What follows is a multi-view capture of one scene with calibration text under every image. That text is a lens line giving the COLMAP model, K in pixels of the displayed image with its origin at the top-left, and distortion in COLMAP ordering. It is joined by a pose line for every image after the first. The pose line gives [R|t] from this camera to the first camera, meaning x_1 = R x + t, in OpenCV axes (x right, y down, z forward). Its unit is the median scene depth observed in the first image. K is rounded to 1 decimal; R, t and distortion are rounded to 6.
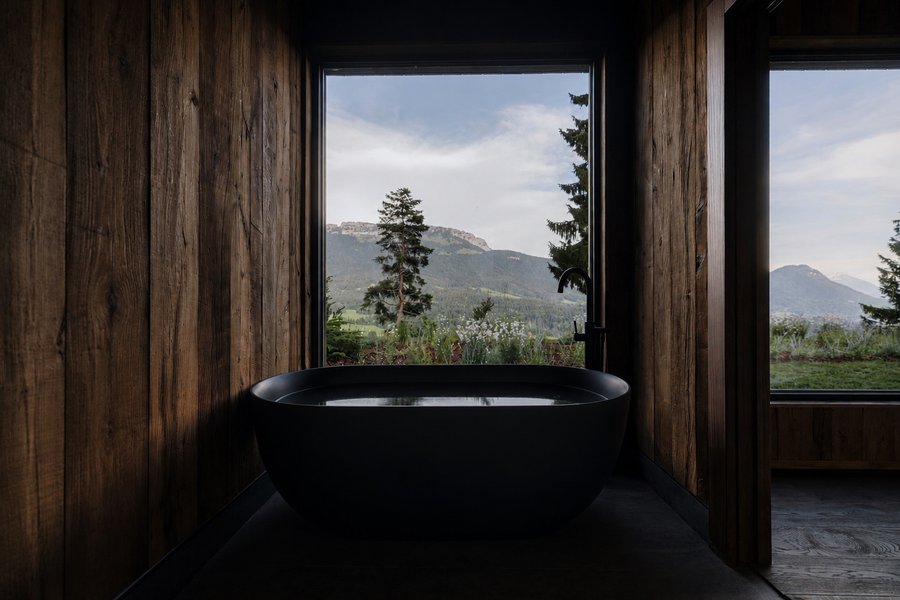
lens RADIAL K [[360.4, 0, 480.8], [0, 360.4, 300.4], [0, 0, 1]] dist [-0.015706, 0.000023]
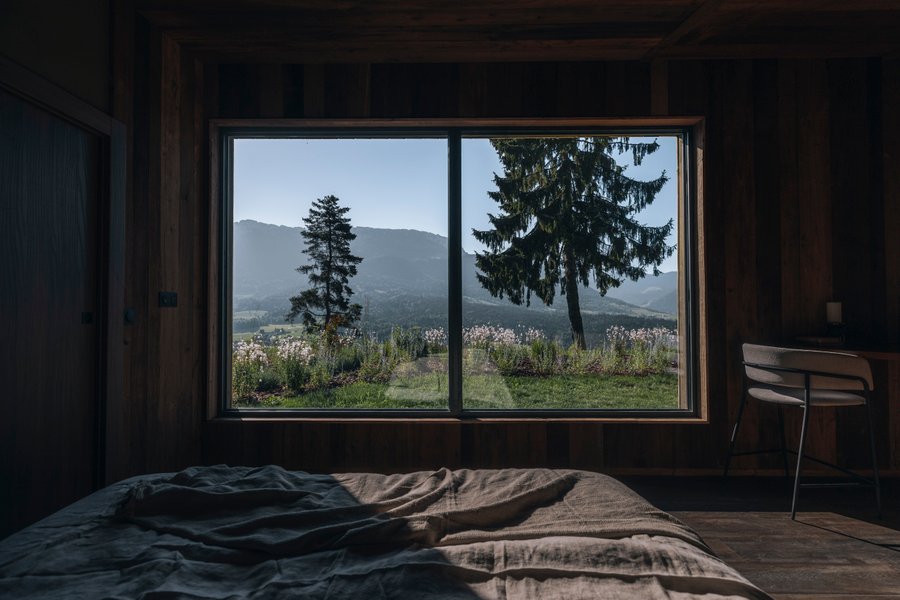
lens RADIAL K [[378.6, 0, 447.7], [0, 378.6, 301.8], [0, 0, 1]] dist [0.002246, -0.000052]
pose [[0.999999, -0.000159, 0.001000, 0.100751], [0.000176, 0.999858, -0.016872, -0.006412], [-0.000998, 0.016873, 0.999857, -0.024302]]
